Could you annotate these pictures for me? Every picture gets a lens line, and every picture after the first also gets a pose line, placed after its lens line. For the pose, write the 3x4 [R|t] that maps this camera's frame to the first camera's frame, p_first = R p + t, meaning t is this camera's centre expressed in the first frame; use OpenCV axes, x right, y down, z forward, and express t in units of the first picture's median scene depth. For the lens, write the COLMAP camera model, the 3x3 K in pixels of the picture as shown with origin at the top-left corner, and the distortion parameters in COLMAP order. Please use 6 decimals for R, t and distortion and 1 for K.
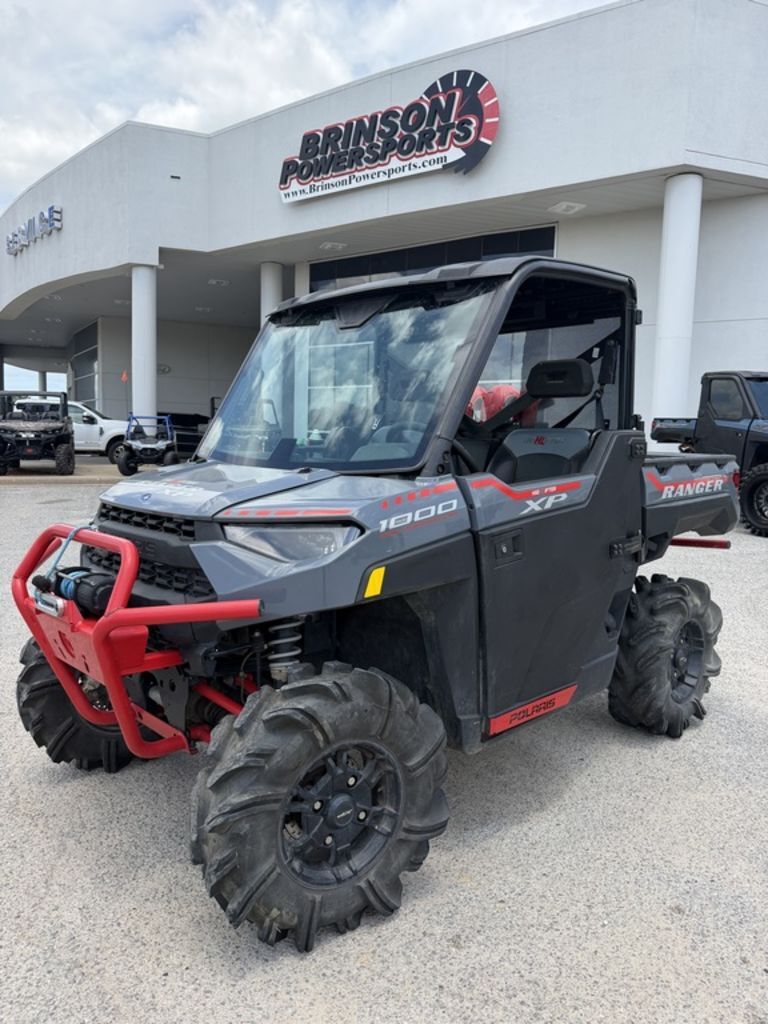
lens RADIAL K [[773.1, 0, 384.0], [0, 773.1, 512.0], [0, 0, 1]] dist [0.001460, -0.053357]
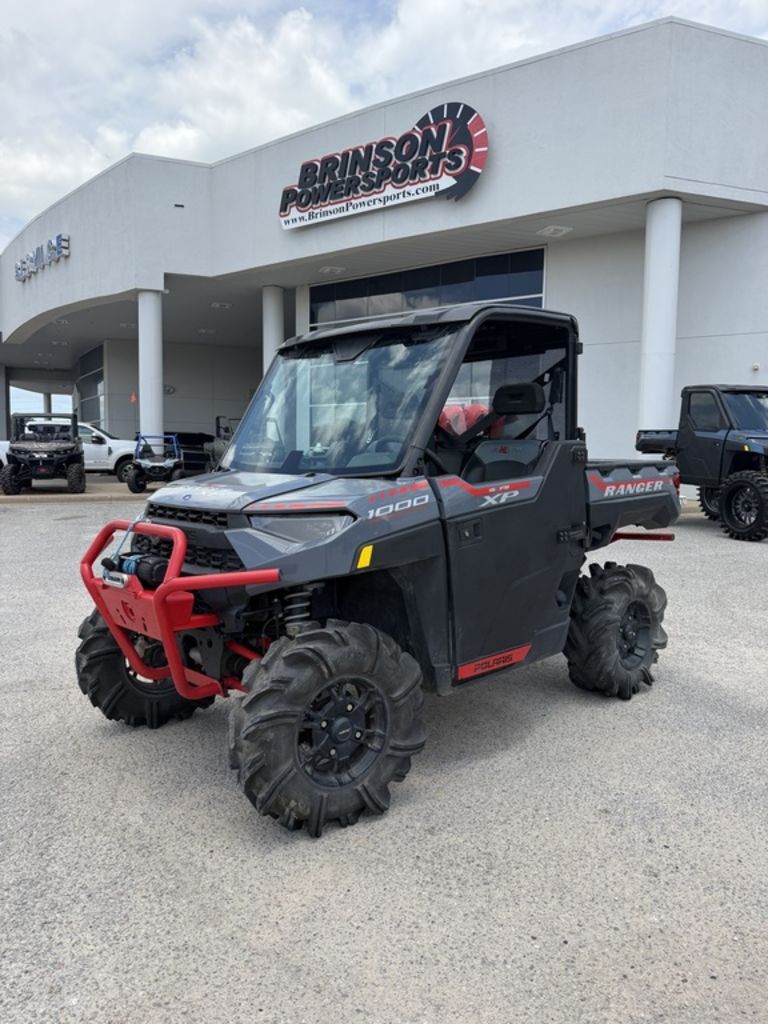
lens RADIAL K [[773.1, 0, 384.0], [0, 773.1, 512.0], [0, 0, 1]] dist [0.001460, -0.053357]
pose [[0.999890, -0.014555, -0.002796, 0.017457], [0.014494, 0.999680, -0.020728, 0.029067], [0.003097, 0.020685, 0.999781, -0.224547]]
